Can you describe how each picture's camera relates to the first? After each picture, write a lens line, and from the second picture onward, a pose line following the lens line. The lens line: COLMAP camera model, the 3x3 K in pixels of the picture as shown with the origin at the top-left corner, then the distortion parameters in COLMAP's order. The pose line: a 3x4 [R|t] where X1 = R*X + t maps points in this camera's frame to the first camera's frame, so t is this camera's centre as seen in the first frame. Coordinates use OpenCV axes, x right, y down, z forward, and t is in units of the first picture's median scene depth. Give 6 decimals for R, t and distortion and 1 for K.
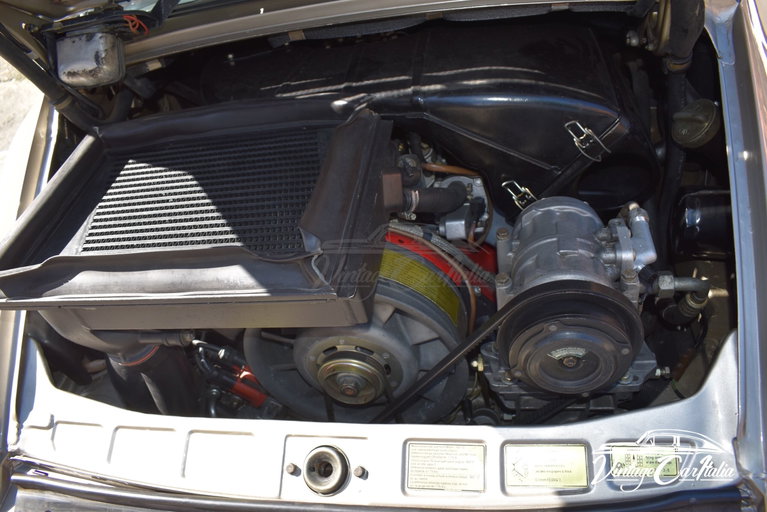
lens RADIAL K [[598.6, 0, 387.1], [0, 598.6, 259.9], [0, 0, 1]] dist [-0.101050, 0.030502]
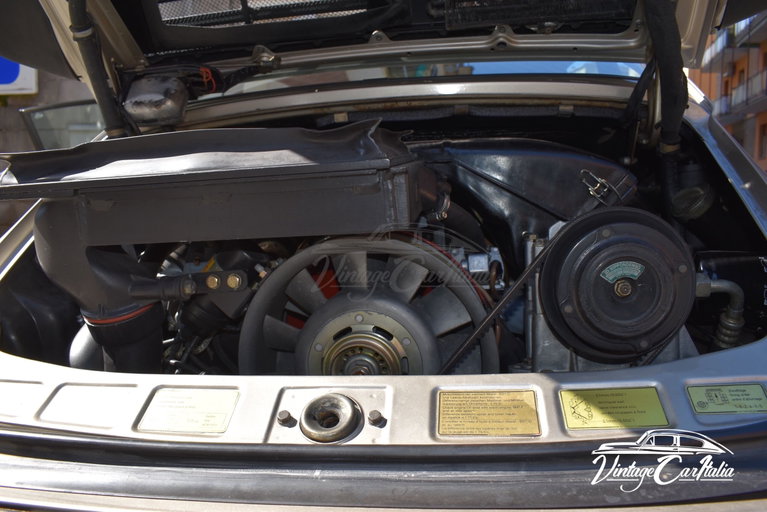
lens RADIAL K [[598.6, 0, 385.9], [0, 598.6, 250.8], [0, 0, 1]] dist [-0.101050, 0.030502]
pose [[0.990236, 0.135237, 0.033821, -0.079905], [-0.091032, 0.811066, -0.577828, 0.565803], [-0.105575, 0.569108, 0.815457, 0.213380]]
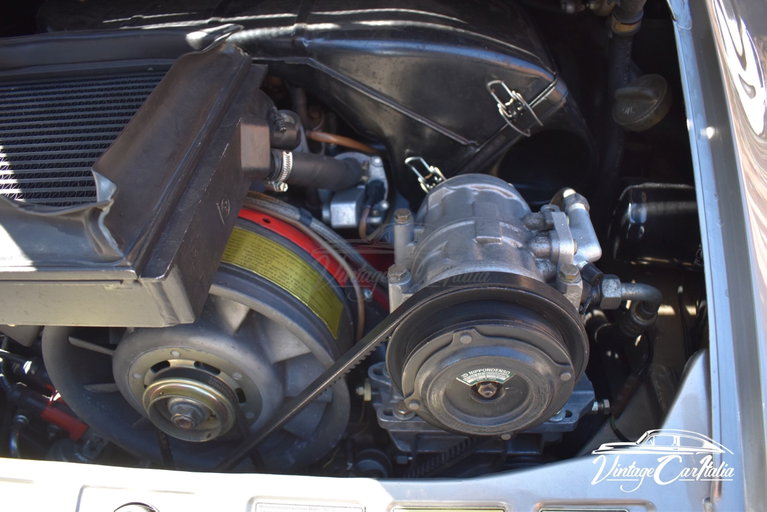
lens RADIAL K [[598.6, 0, 385.4], [0, 598.6, 252.4], [0, 0, 1]] dist [-0.101050, 0.030502]
pose [[0.988058, 0.052457, 0.144877, 0.064665], [-0.043702, 0.997058, -0.062971, 0.048518], [-0.147755, 0.055887, 0.987444, 0.255643]]
